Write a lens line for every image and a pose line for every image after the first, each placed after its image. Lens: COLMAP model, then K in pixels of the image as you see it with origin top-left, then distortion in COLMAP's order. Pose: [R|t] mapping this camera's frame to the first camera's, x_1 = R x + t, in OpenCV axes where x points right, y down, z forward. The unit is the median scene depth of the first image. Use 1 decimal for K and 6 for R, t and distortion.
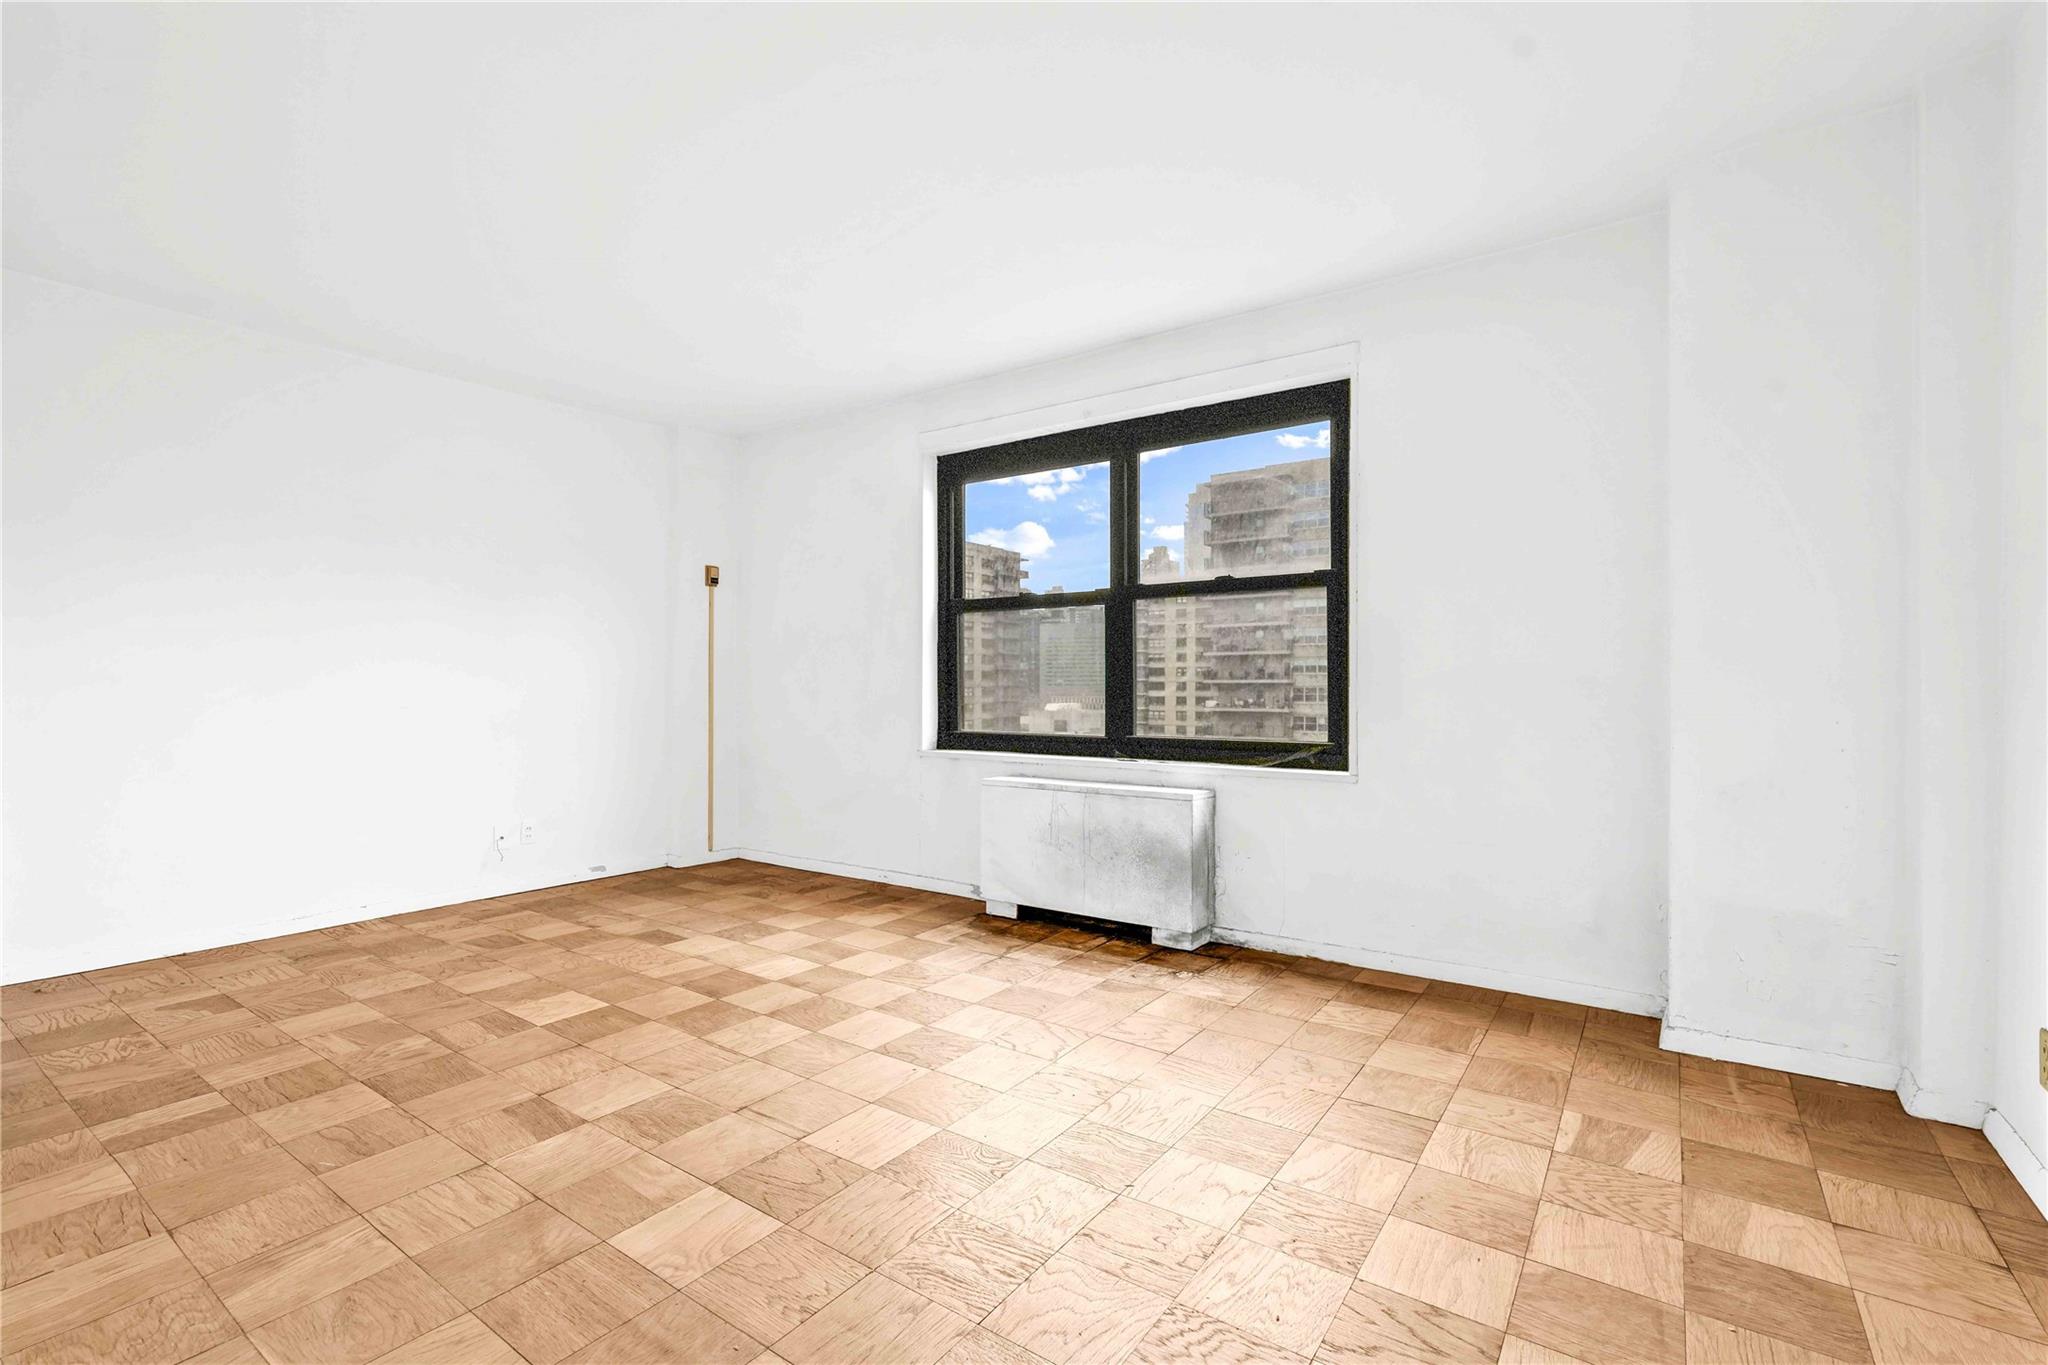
lens RADIAL K [[918.3, 0, 1018.7], [0, 918.3, 672.0], [0, 0, 1]] dist [-0.016886, 0.007713]
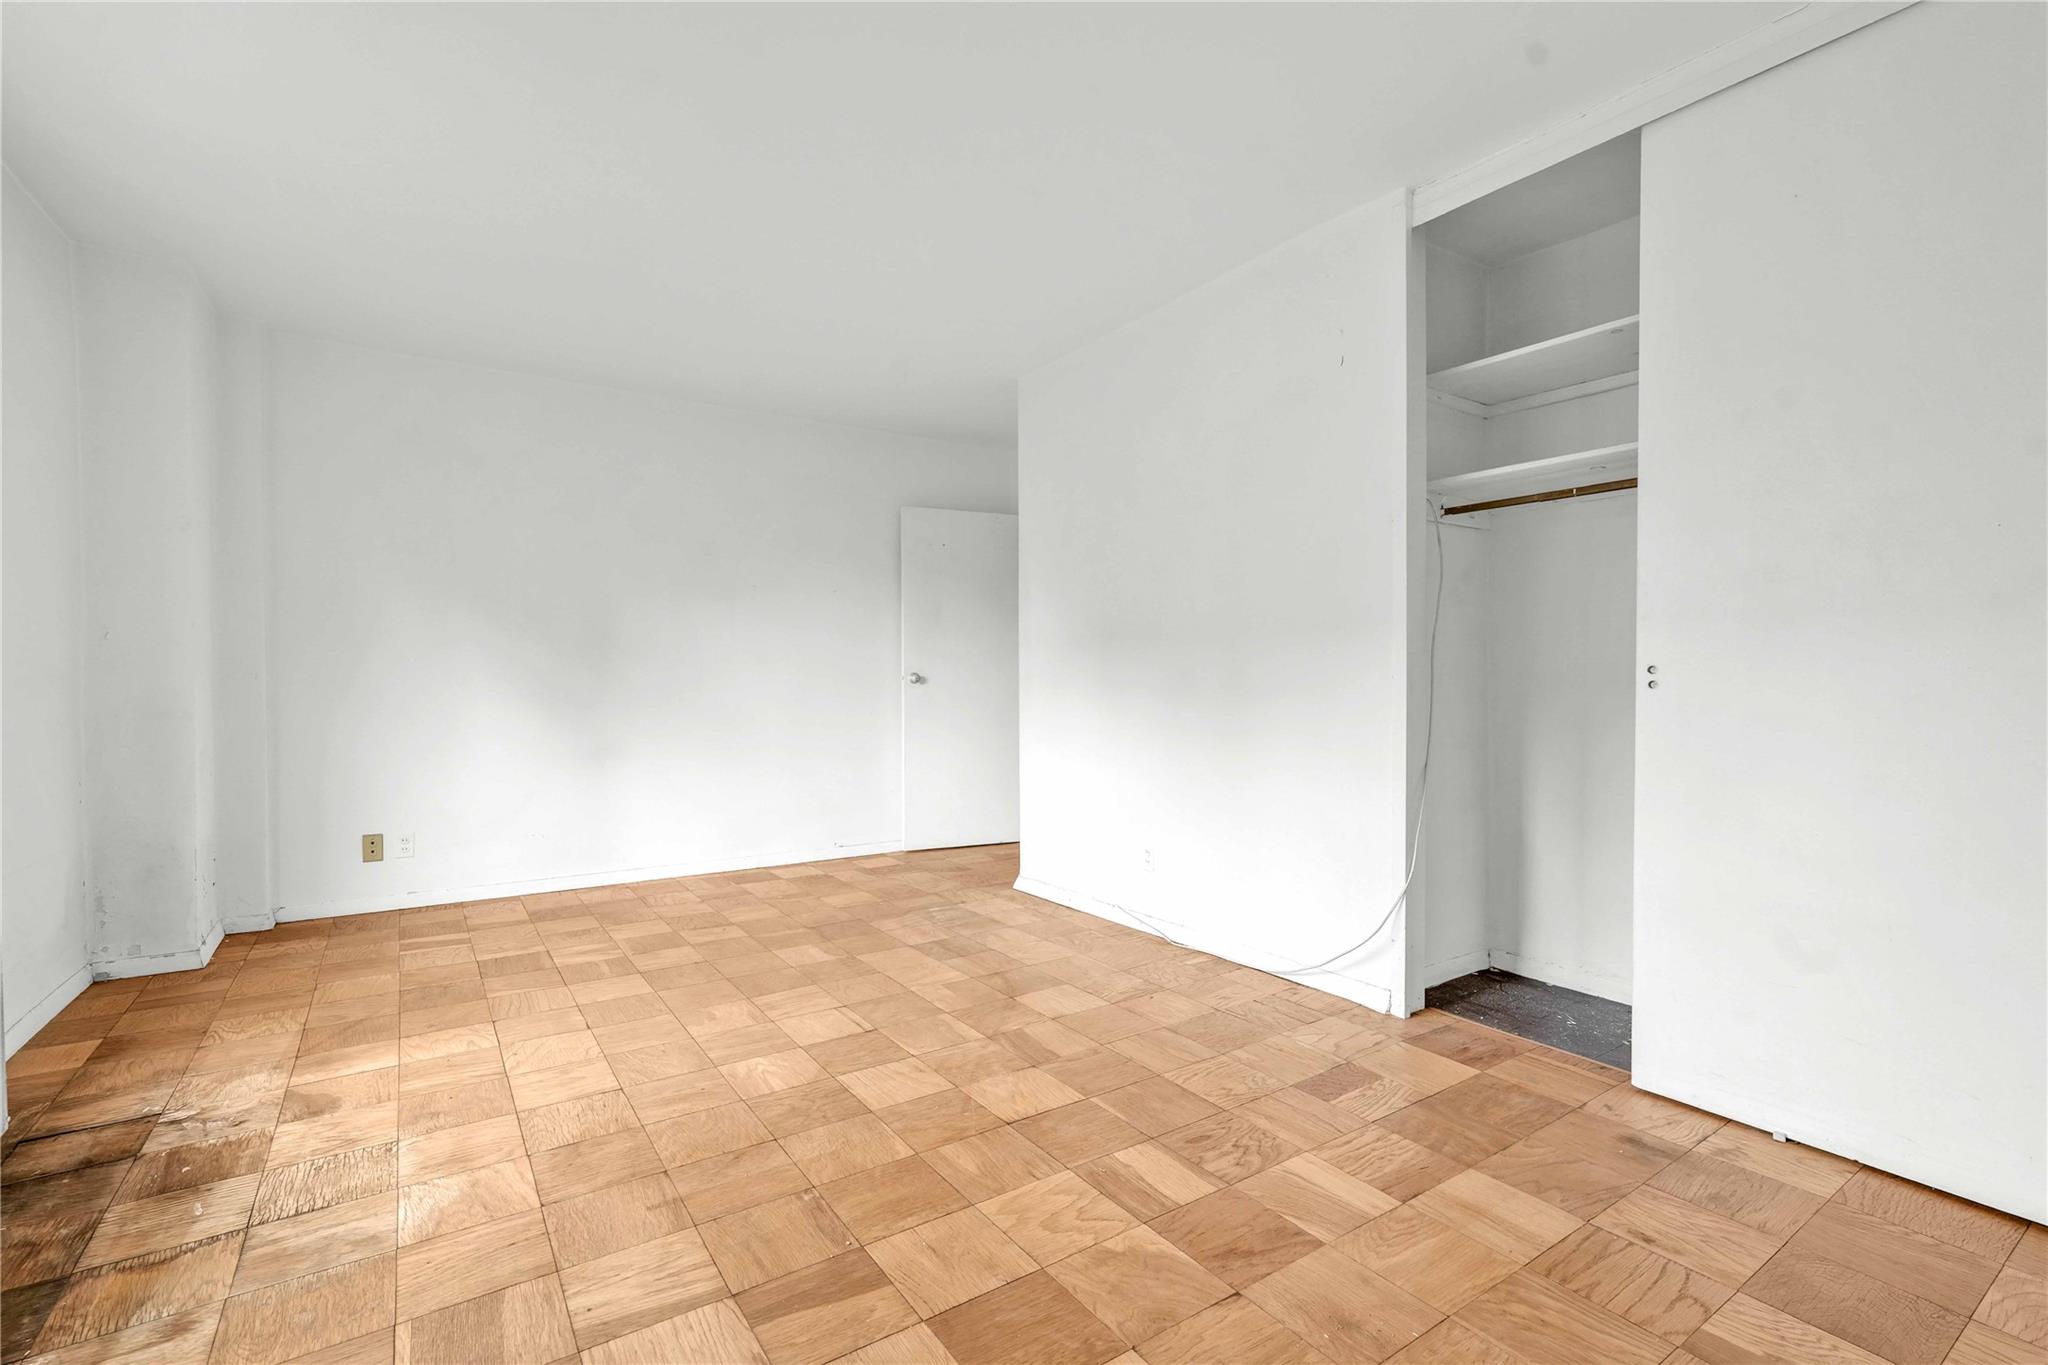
lens RADIAL K [[918.3, 0, 1018.7], [0, 918.3, 672.0], [0, 0, 1]] dist [-0.016886, 0.007713]
pose [[-0.936274, 0.004651, 0.351241, -0.599348], [-0.001356, 0.999857, -0.016854, 0.019617], [-0.351269, -0.016256, -0.936134, 1.359456]]
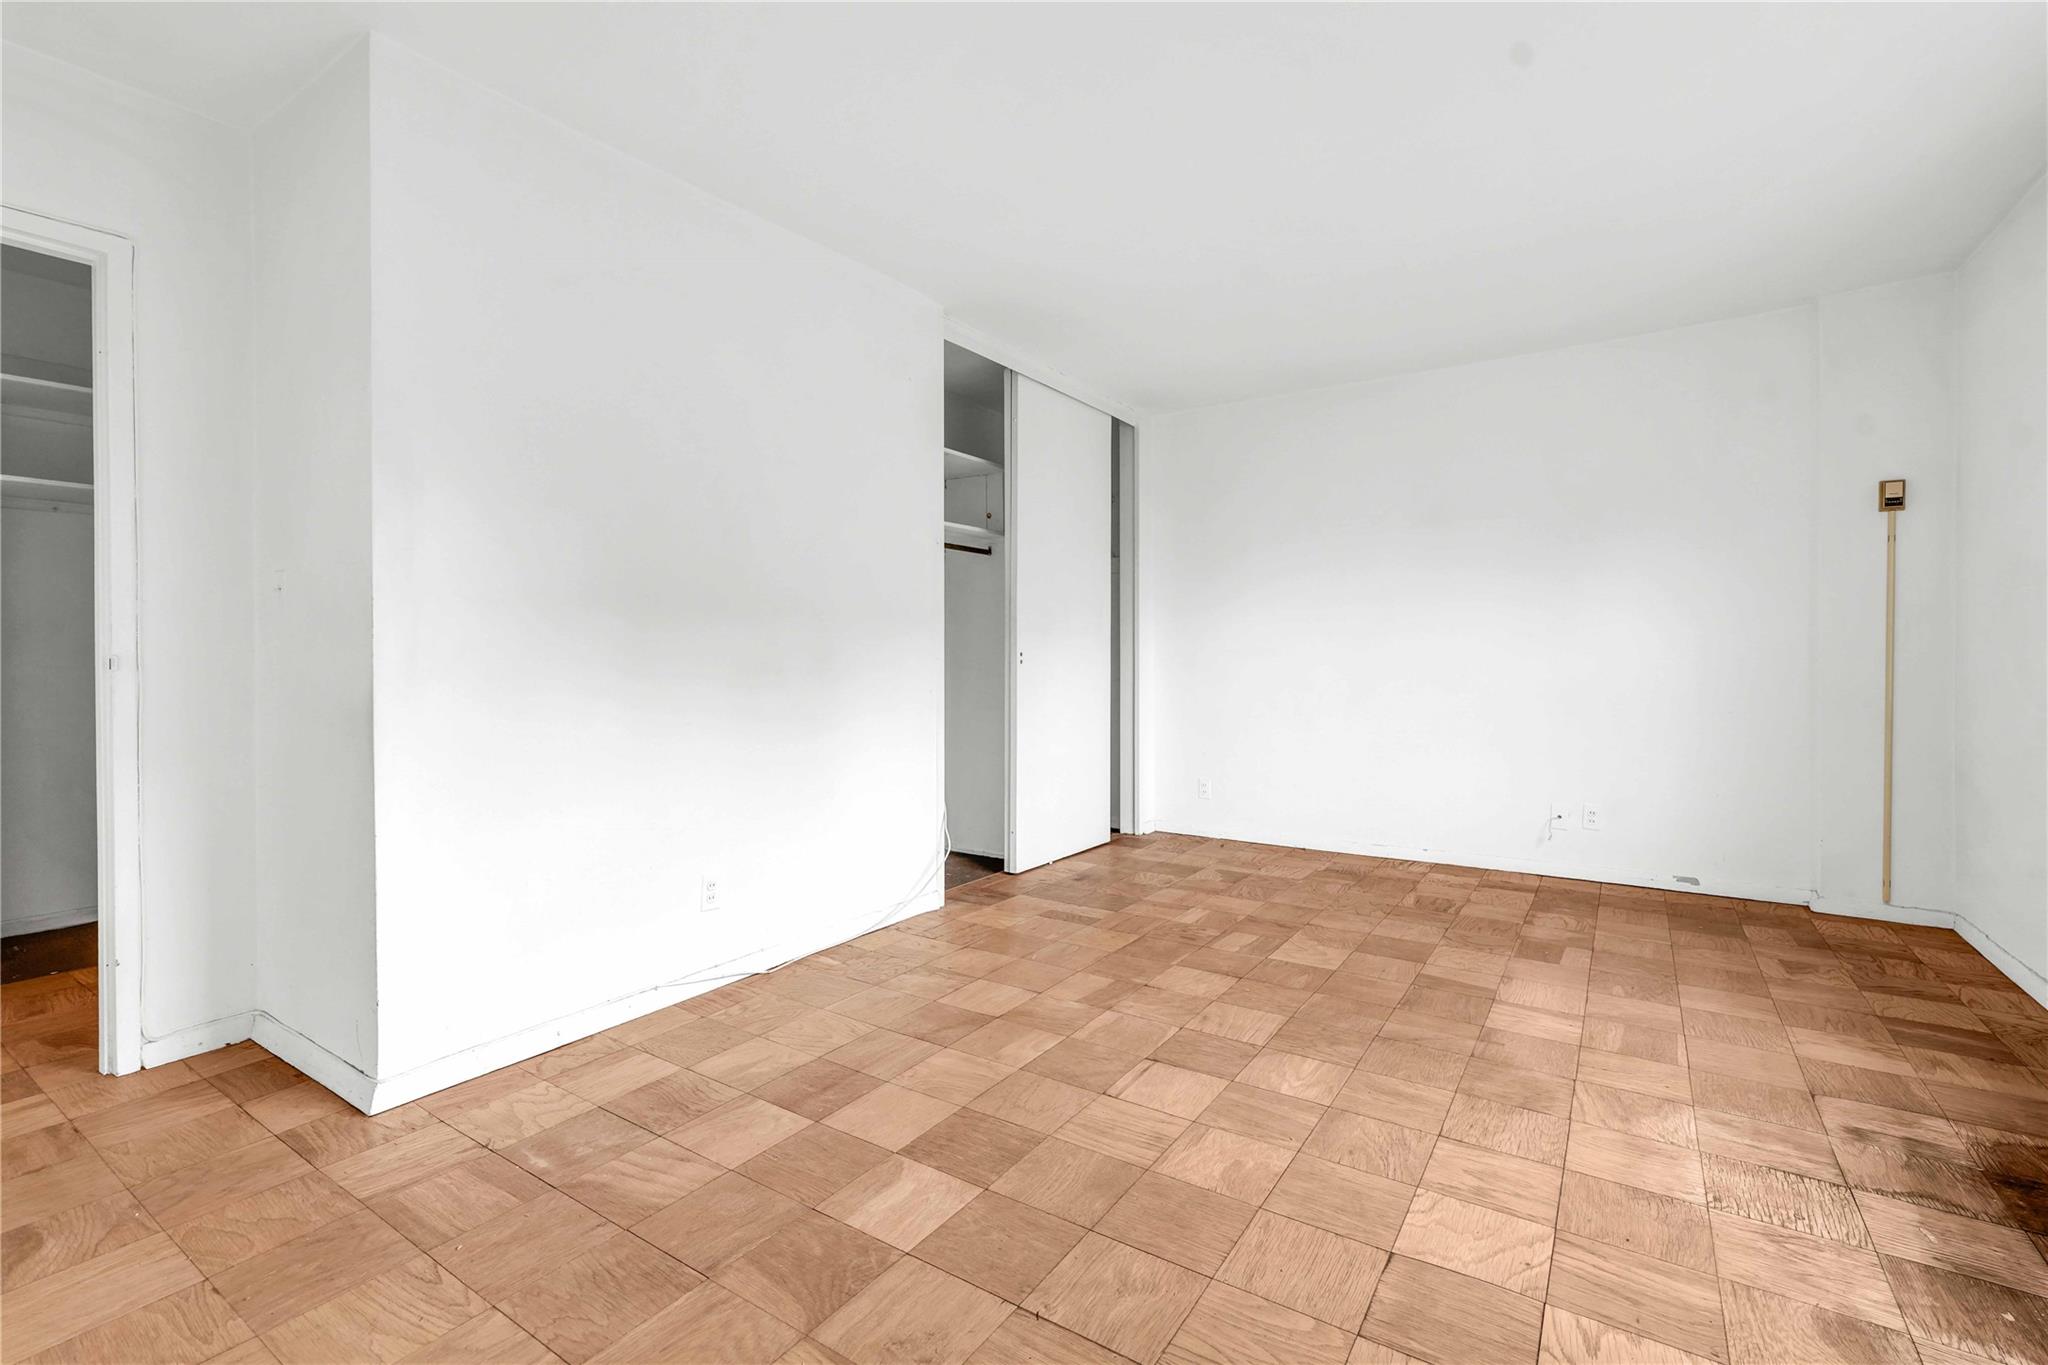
lens RADIAL K [[918.3, 0, 1018.7], [0, 918.3, 672.0], [0, 0, 1]] dist [-0.016886, 0.007713]
pose [[0.027303, 0.017532, -0.999473, 0.486439], [0.014460, 0.999735, 0.017932, 0.006959], [0.999523, -0.014942, 0.027042, 0.543881]]
